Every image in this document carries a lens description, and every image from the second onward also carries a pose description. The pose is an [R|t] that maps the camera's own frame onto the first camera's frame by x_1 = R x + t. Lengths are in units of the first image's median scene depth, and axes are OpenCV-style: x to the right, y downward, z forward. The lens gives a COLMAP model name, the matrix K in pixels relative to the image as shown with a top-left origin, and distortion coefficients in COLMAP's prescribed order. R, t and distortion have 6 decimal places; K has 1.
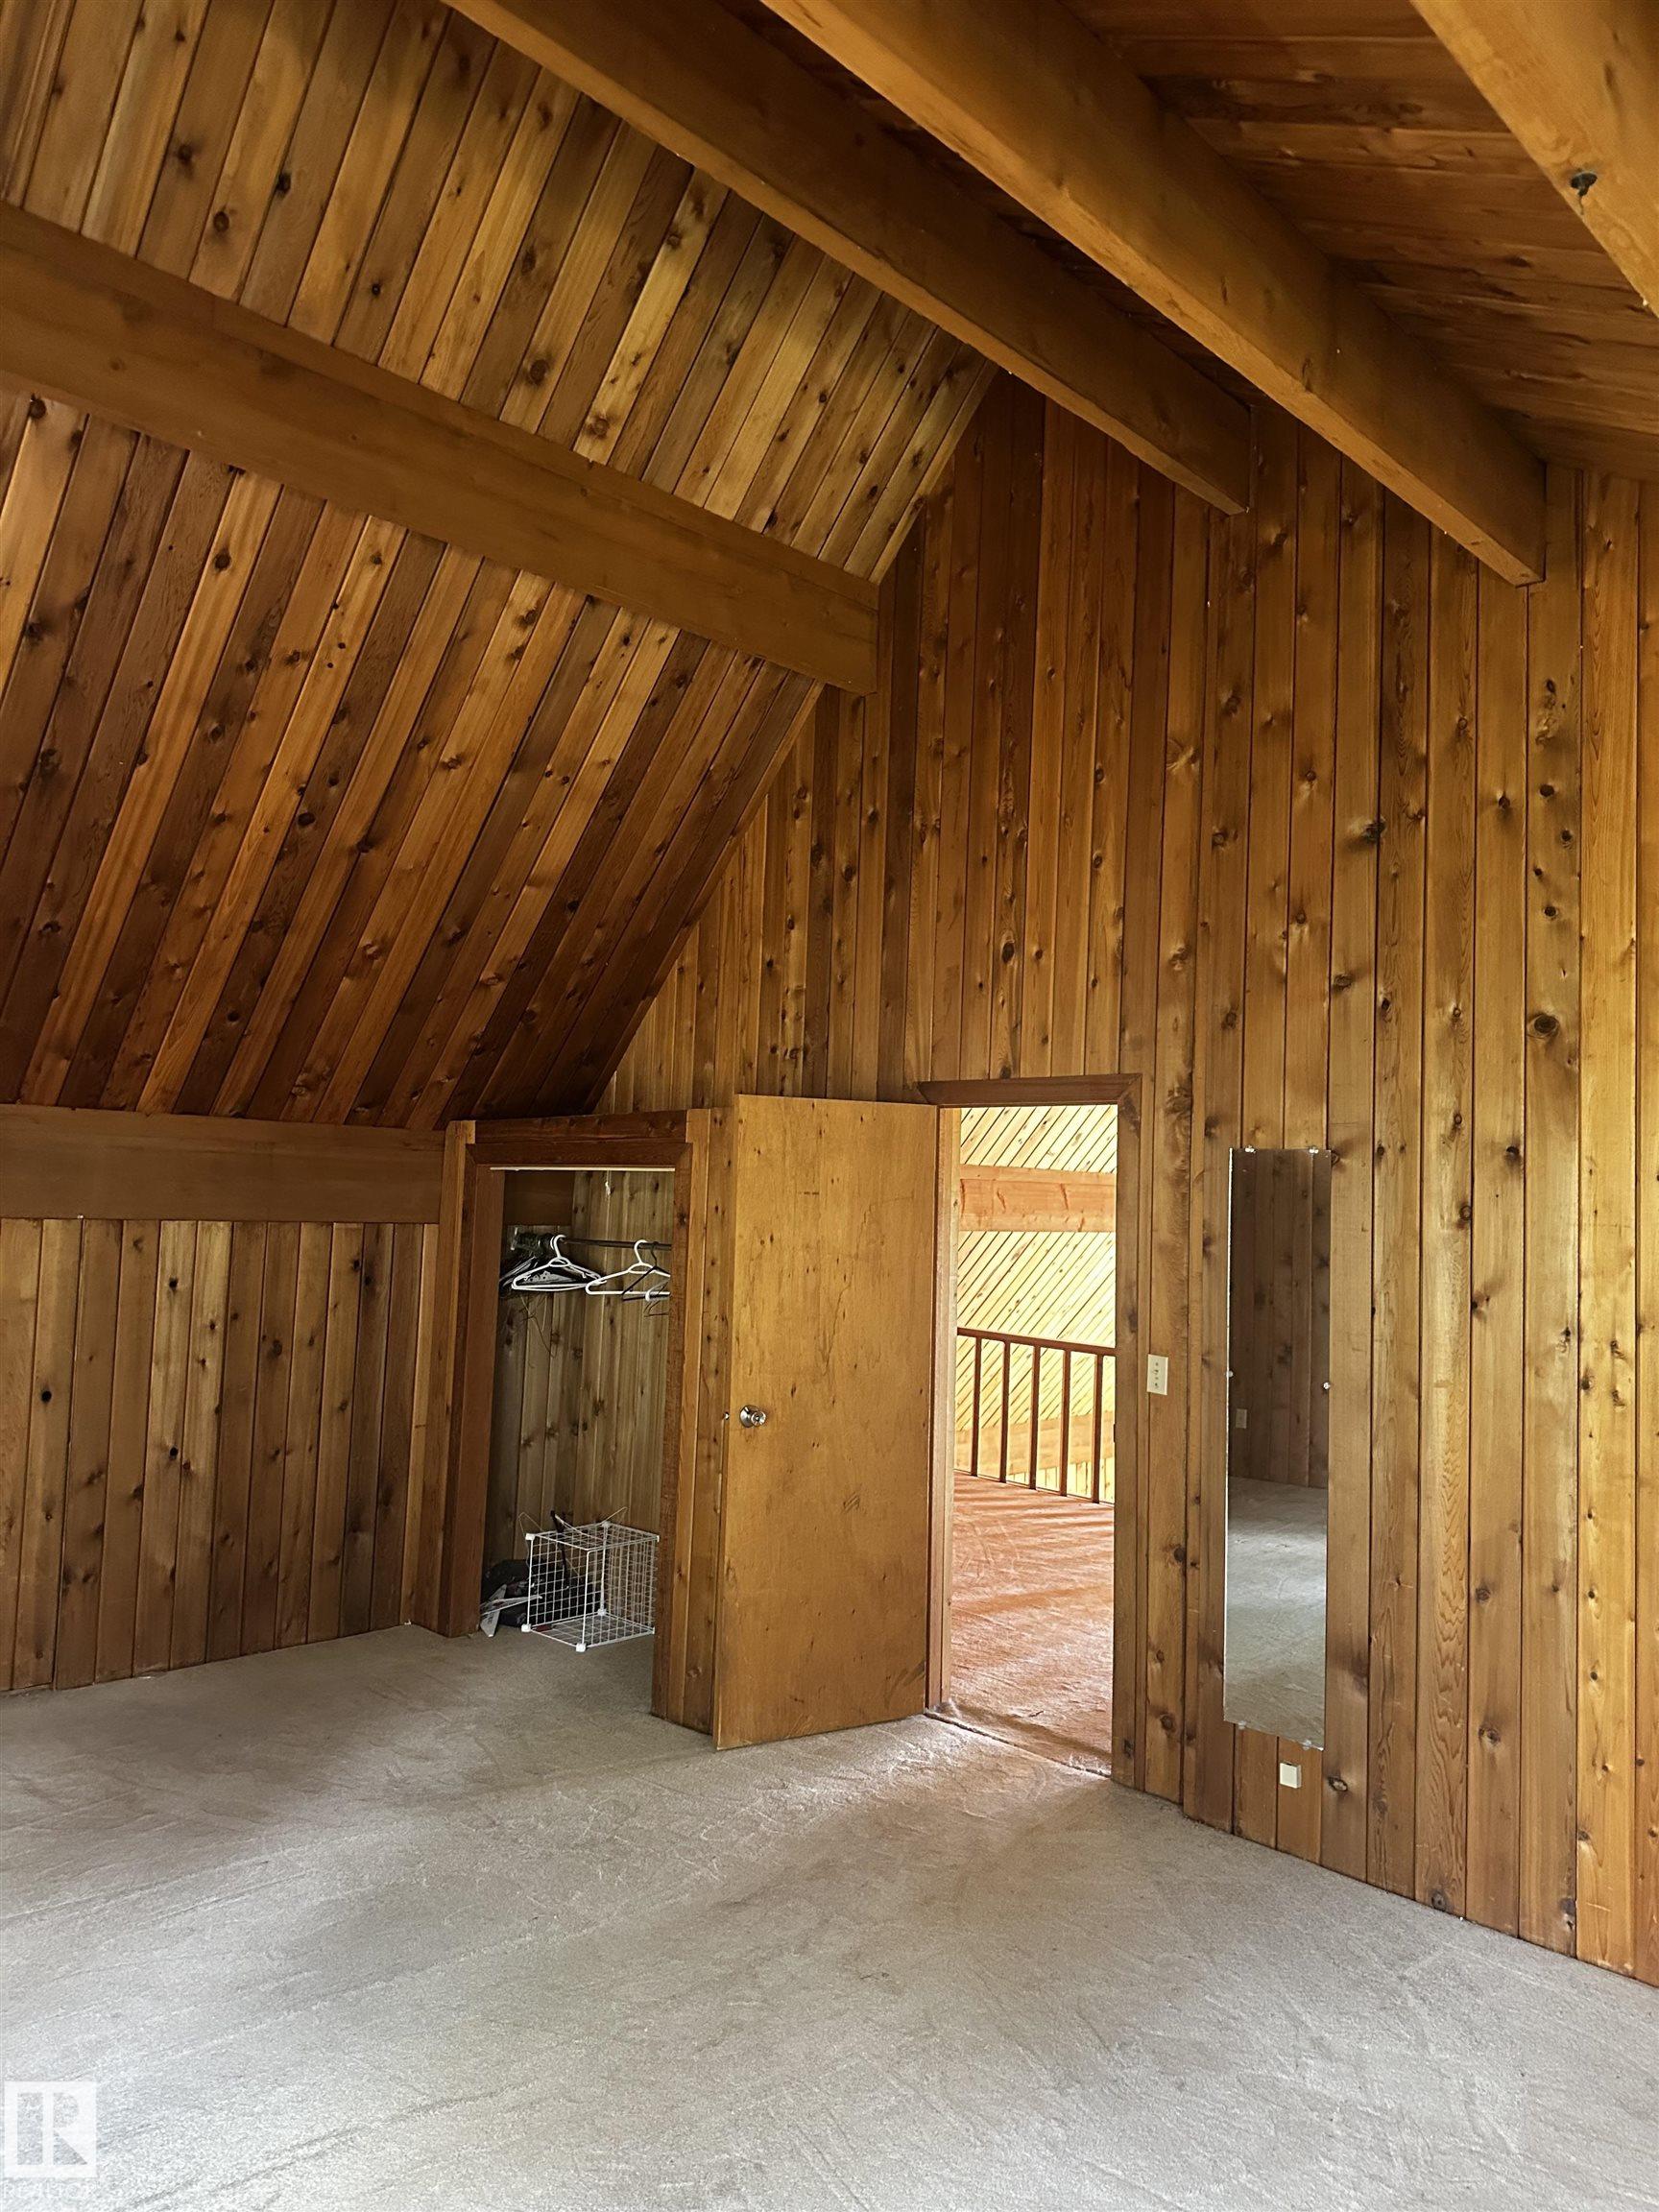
lens RADIAL K [[1541.8, 0, 820.7], [0, 1541.8, 1108.5], [0, 0, 1]] dist [0.037053, -0.075515]
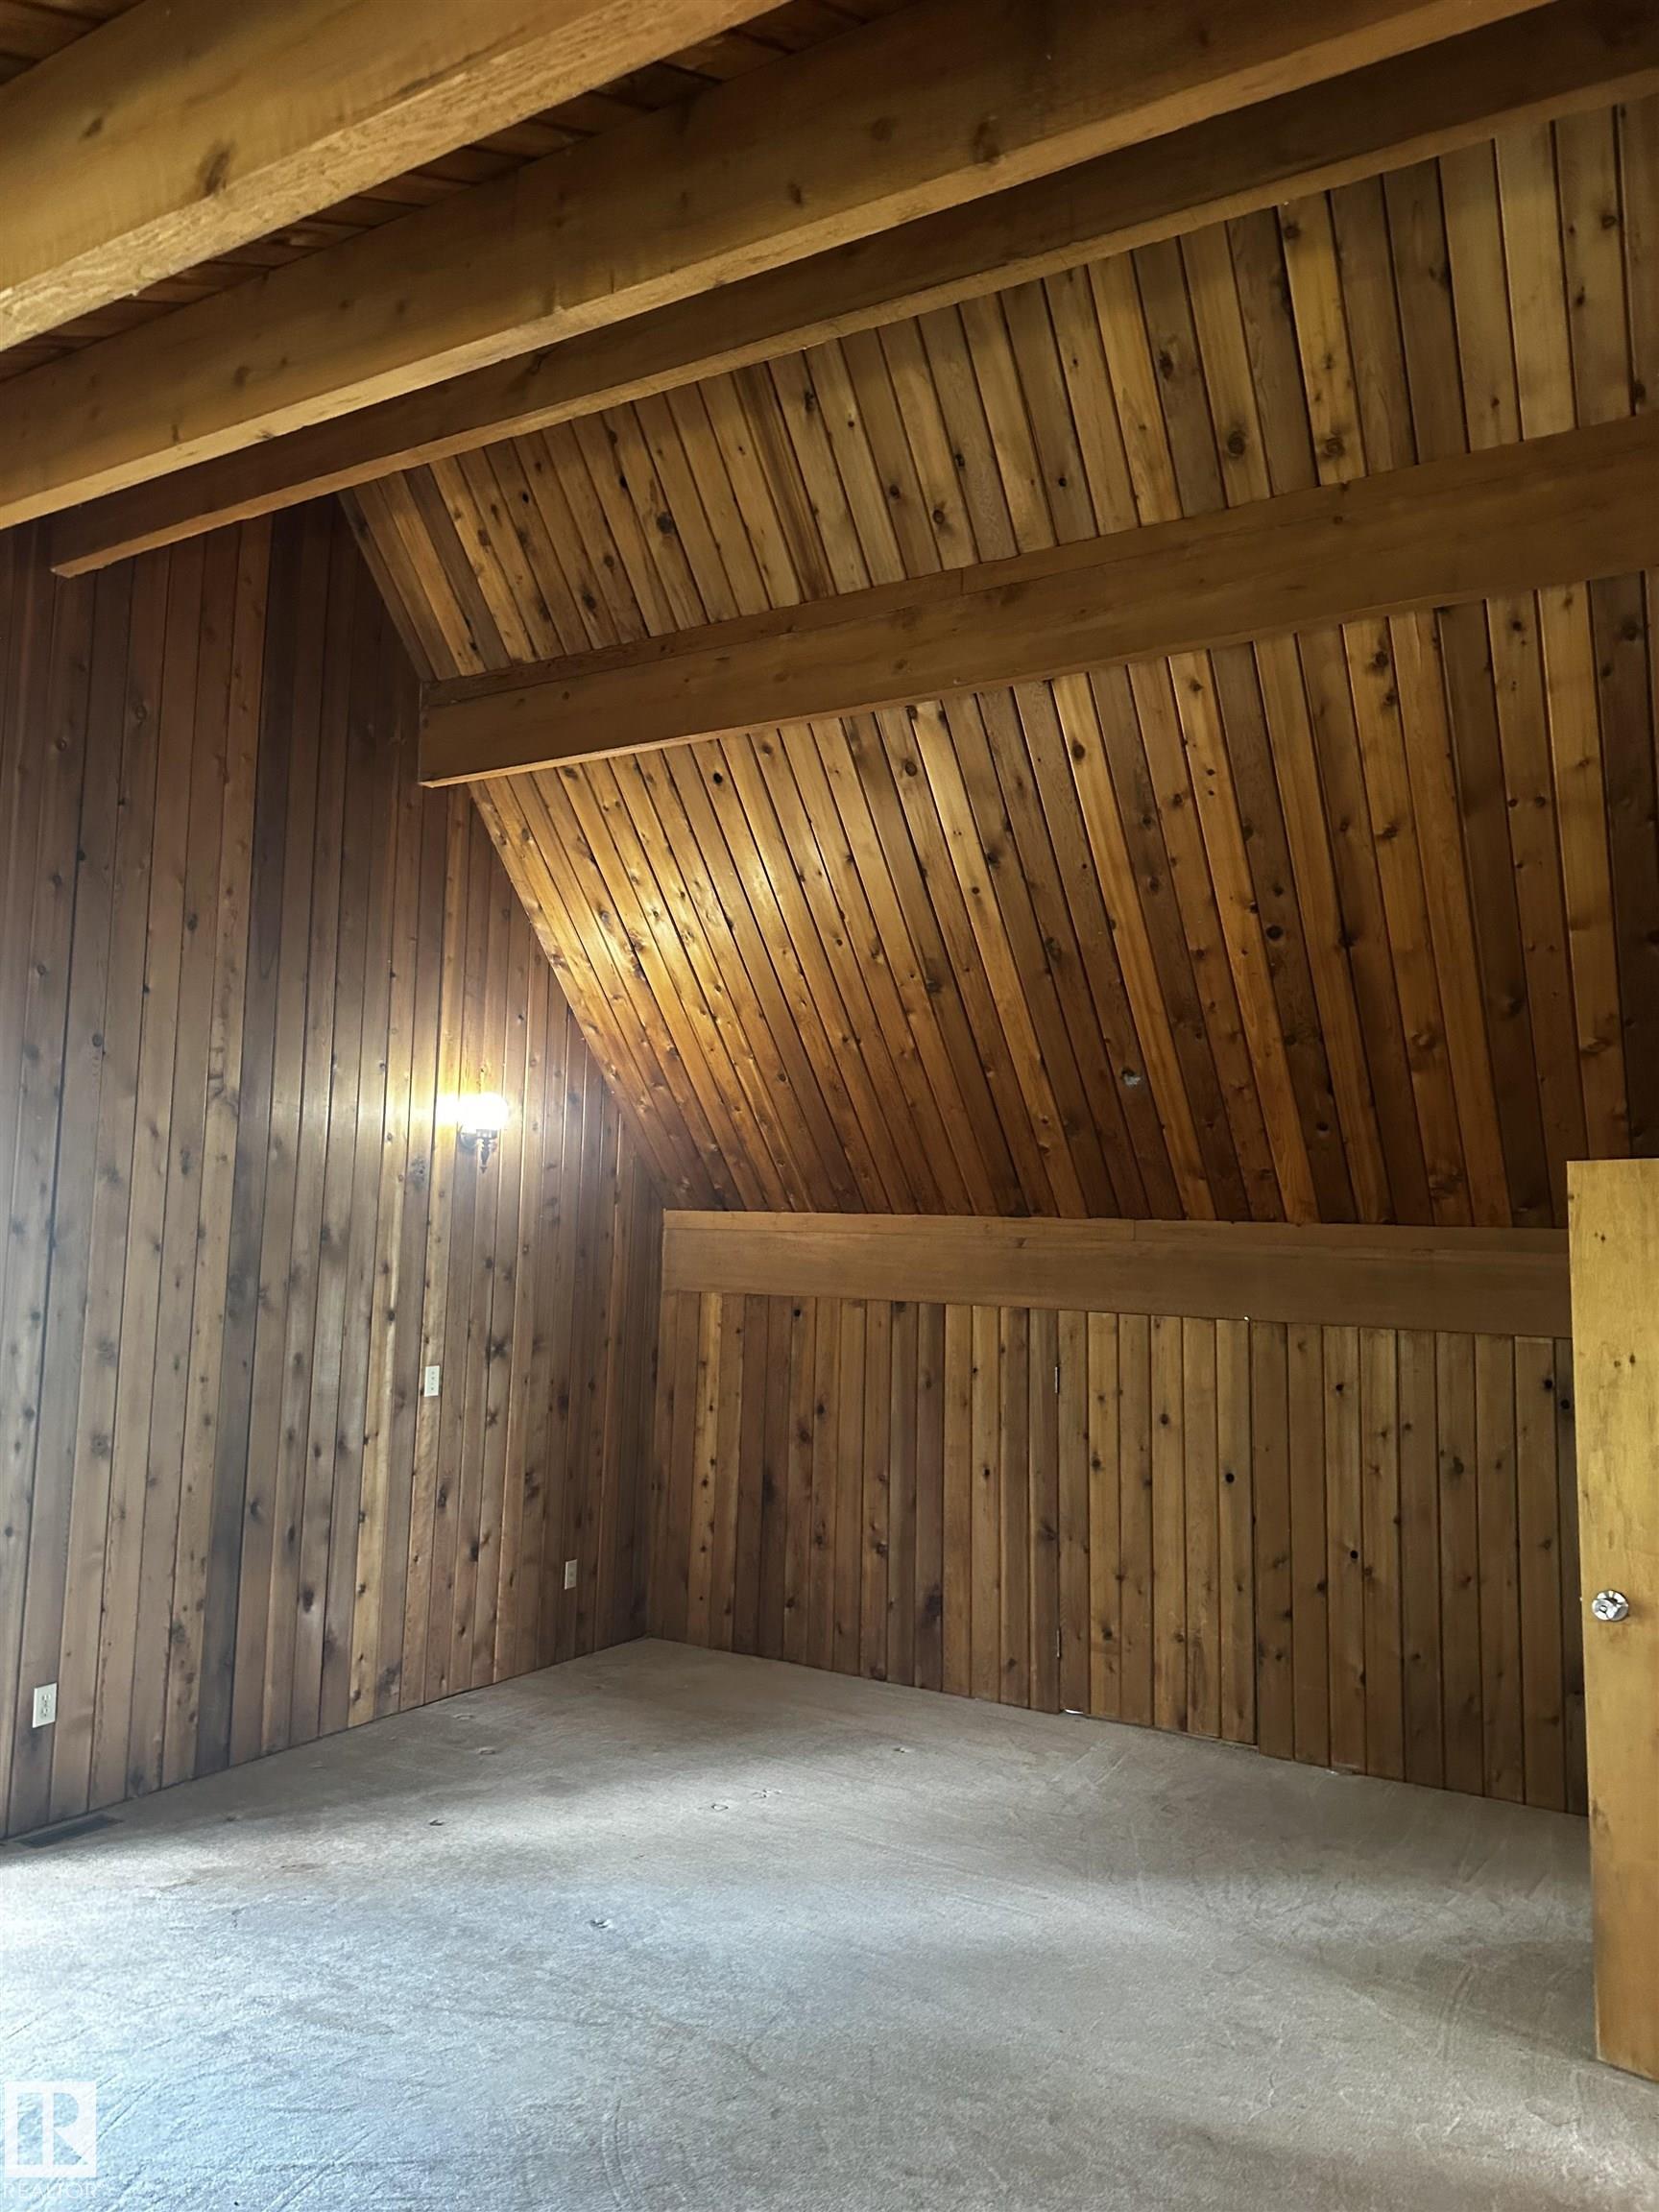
lens RADIAL K [[1541.8, 0, 815.9], [0, 1541.8, 1103.9], [0, 0, 1]] dist [0.037053, -0.075515]
pose [[0.238557, -0.120879, -0.963576, 0.579569], [0.031564, 0.992664, -0.116713, 0.038320], [0.970615, -0.002572, 0.240622, 0.455724]]
